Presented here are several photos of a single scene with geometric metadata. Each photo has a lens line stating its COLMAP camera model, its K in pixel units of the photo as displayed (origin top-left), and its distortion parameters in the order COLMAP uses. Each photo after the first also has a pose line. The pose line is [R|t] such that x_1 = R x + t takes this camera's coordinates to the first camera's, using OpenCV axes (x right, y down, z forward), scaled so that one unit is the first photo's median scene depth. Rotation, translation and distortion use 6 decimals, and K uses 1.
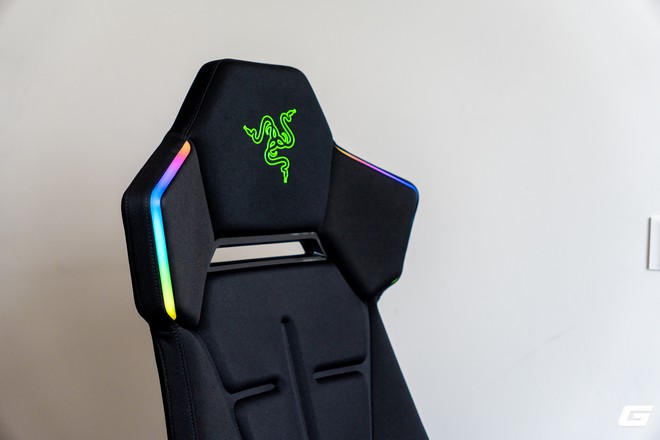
lens RADIAL K [[1002.6, 0, 330.3], [0, 1002.6, 200.9], [0, 0, 1]] dist [-0.004120, -0.002611]
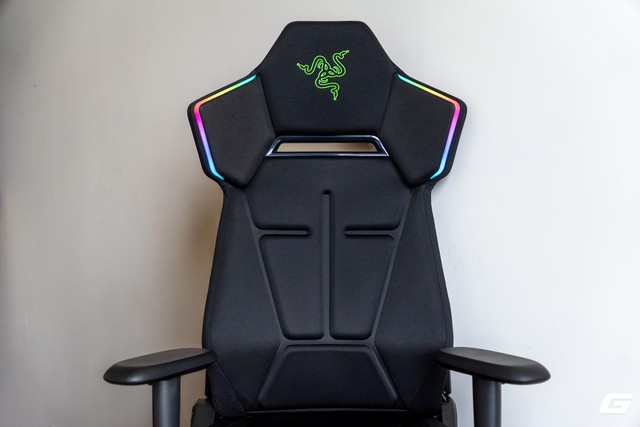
lens RADIAL K [[972.2, 0, 320.3], [0, 972.2, 195.0], [0, 0, 1]] dist [-0.004120, -0.002611]
pose [[0.613293, 0.009623, -0.789797, 1.079323], [-0.020479, 0.999783, -0.003721, 0.127804], [0.789590, 0.018457, 0.613357, 0.109654]]
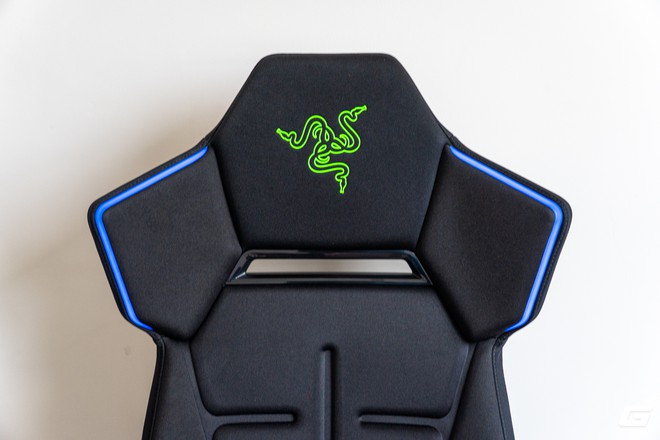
lens RADIAL K [[749.1, 0, 329.7], [0, 749.1, 220.5], [0, 0, 1]] dist [-0.001458, -0.001130]
pose [[0.608224, 0.111394, -0.785910, 0.460678], [-0.021021, 0.992017, 0.124339, -0.075197], [0.793487, -0.059105, 0.605710, 0.604217]]
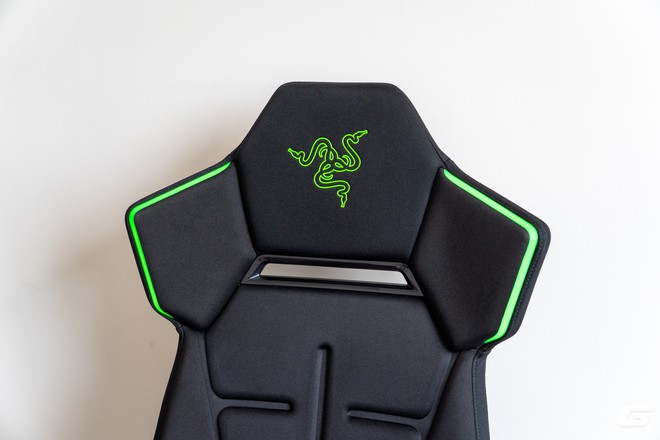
lens RADIAL K [[749.1, 0, 329.7], [0, 749.1, 220.5], [0, 0, 1]] dist [-0.001458, -0.001130]
pose [[0.458535, 0.112139, -0.881573, 0.586379], [-0.053487, 0.993691, 0.098580, -0.076379], [0.887065, 0.001951, 0.461640, 0.662860]]
